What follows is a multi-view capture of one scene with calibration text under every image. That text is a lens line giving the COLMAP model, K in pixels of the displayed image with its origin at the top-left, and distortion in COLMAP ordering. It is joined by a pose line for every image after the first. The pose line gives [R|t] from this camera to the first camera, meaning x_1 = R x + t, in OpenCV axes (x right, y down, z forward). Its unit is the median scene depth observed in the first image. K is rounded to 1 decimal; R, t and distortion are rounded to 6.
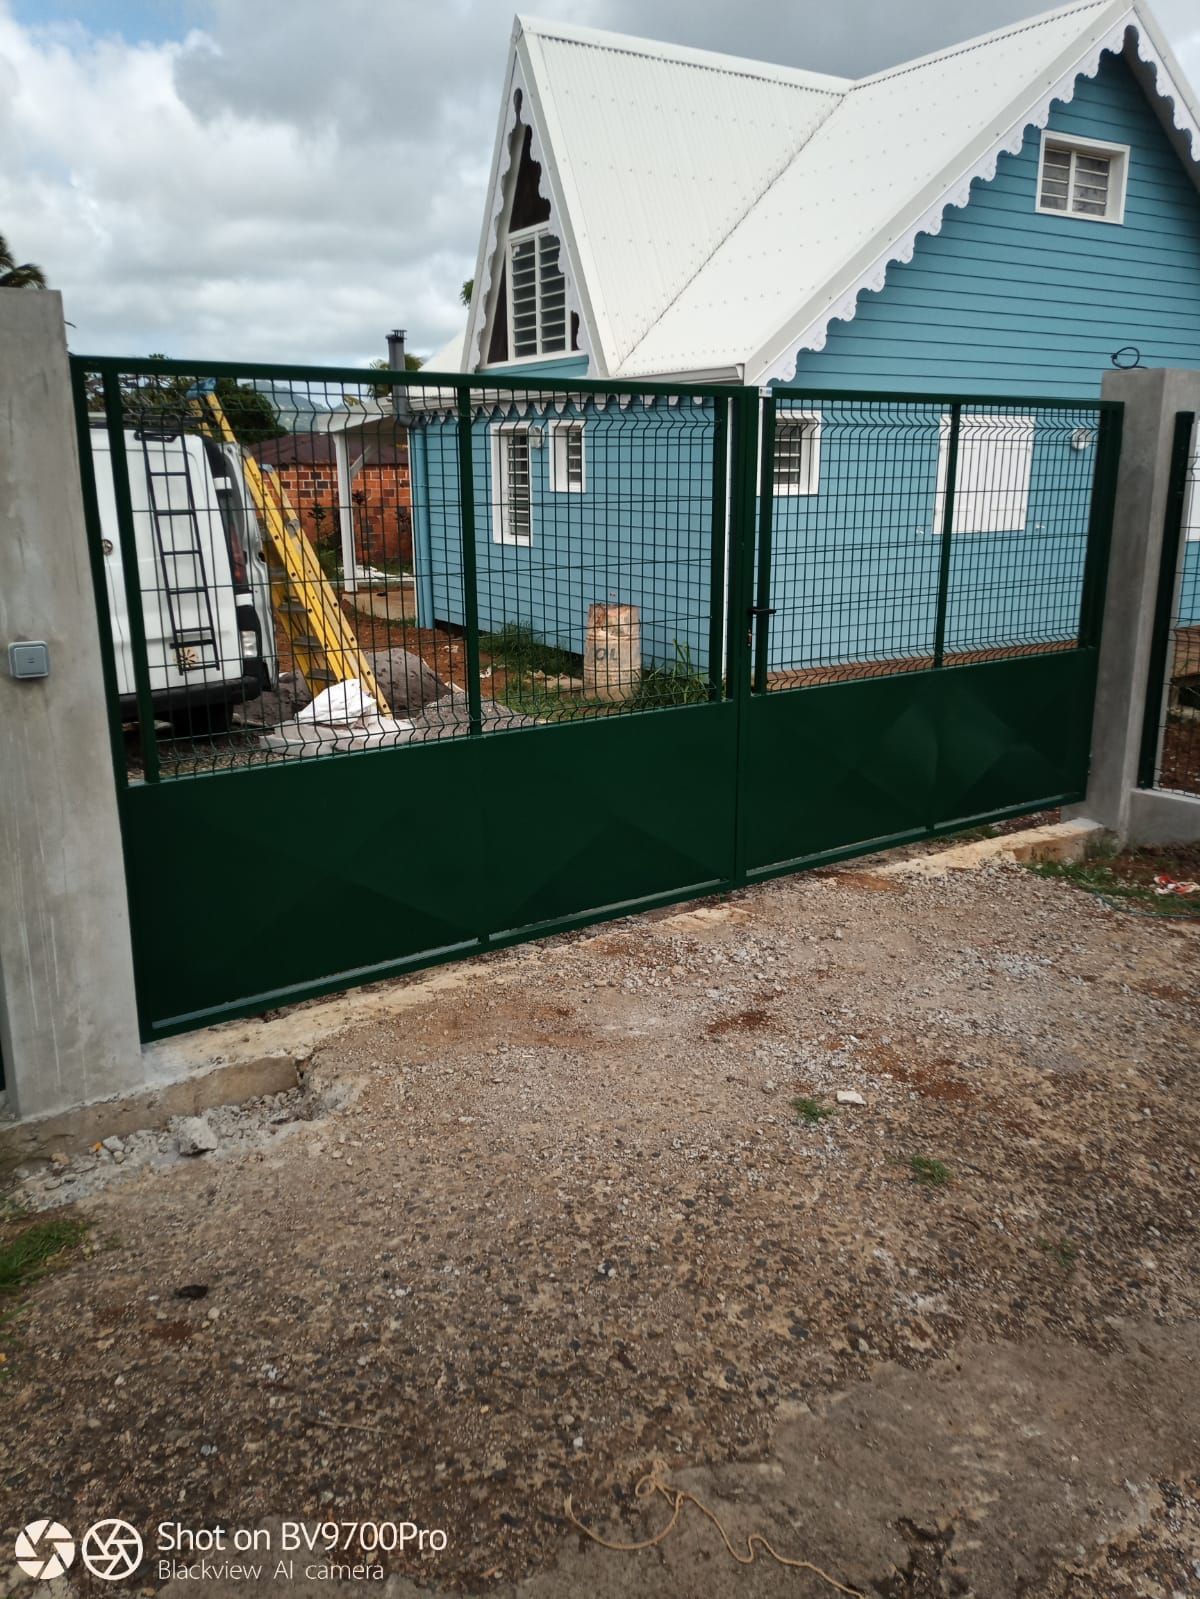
lens RADIAL K [[1254.5, 0, 600.0], [0, 1254.5, 799.5], [0, 0, 1]] dist [0.142908, -0.223671]
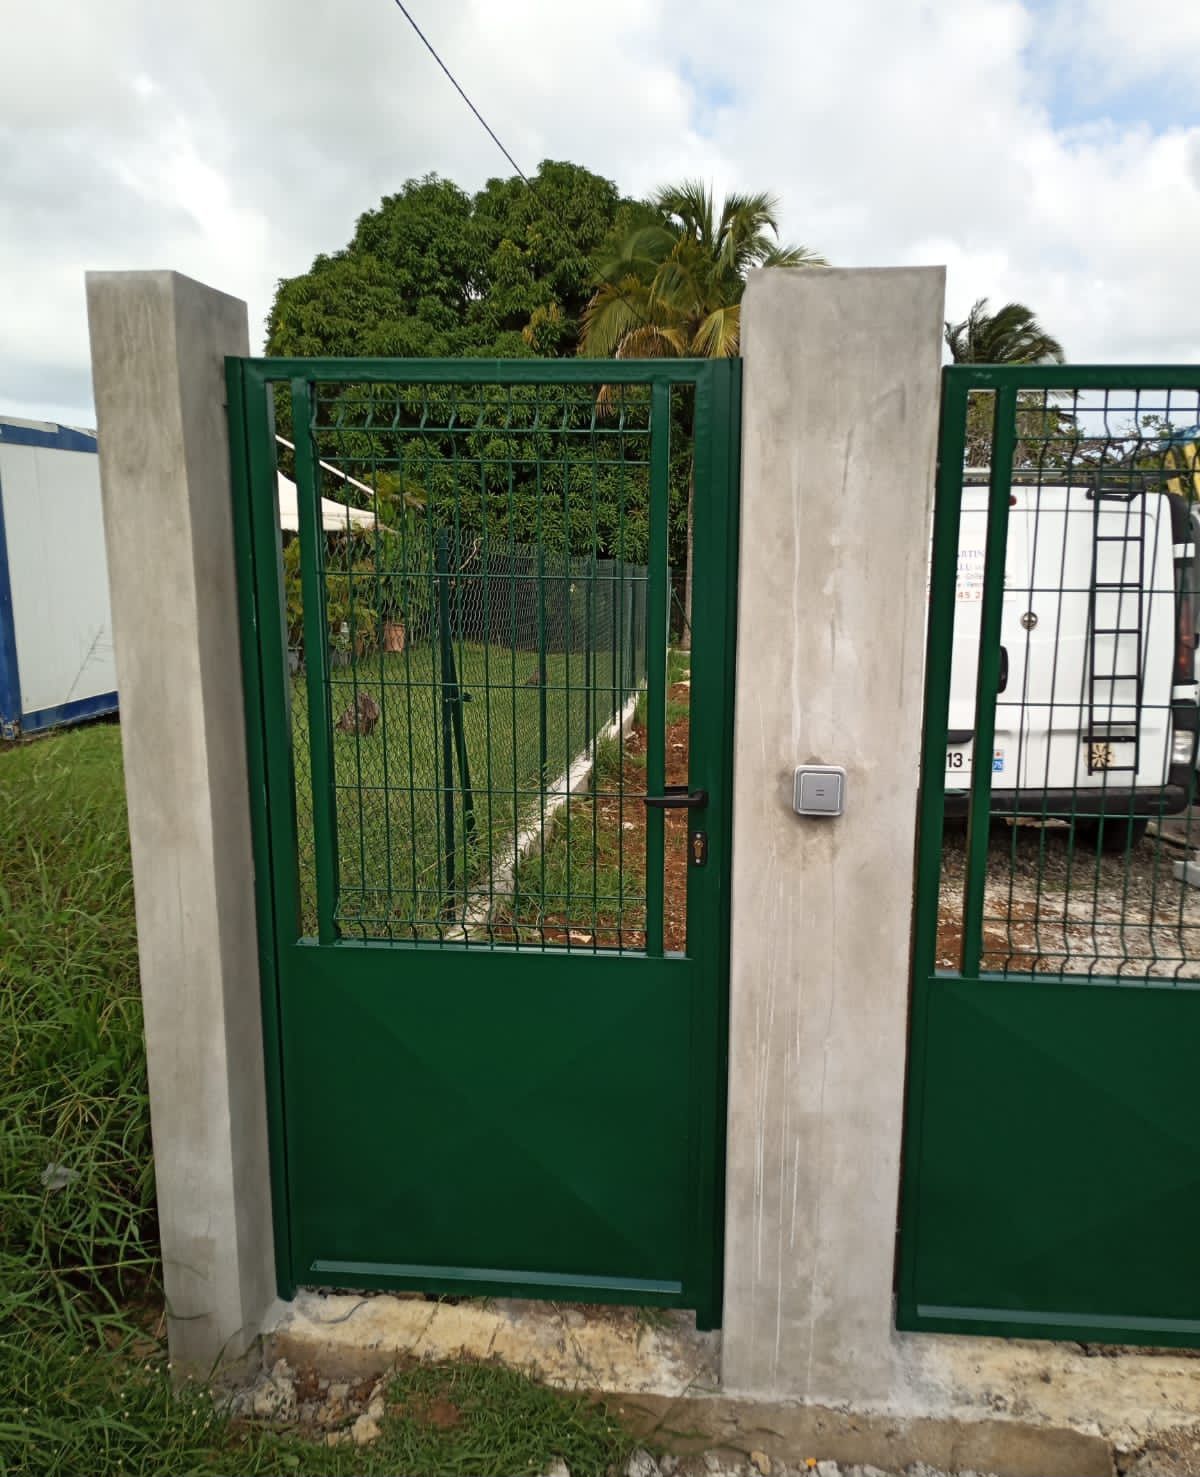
lens RADIAL K [[1163.7, 0, 689.8], [0, 1163.7, 740.8], [0, 0, 1]] dist [0.055971, -0.072707]
pose [[0.767357, 0.132932, -0.627290, -0.088752], [-0.181767, 0.983242, -0.013990, -0.103039], [0.614918, 0.124756, 0.778660, 0.403534]]
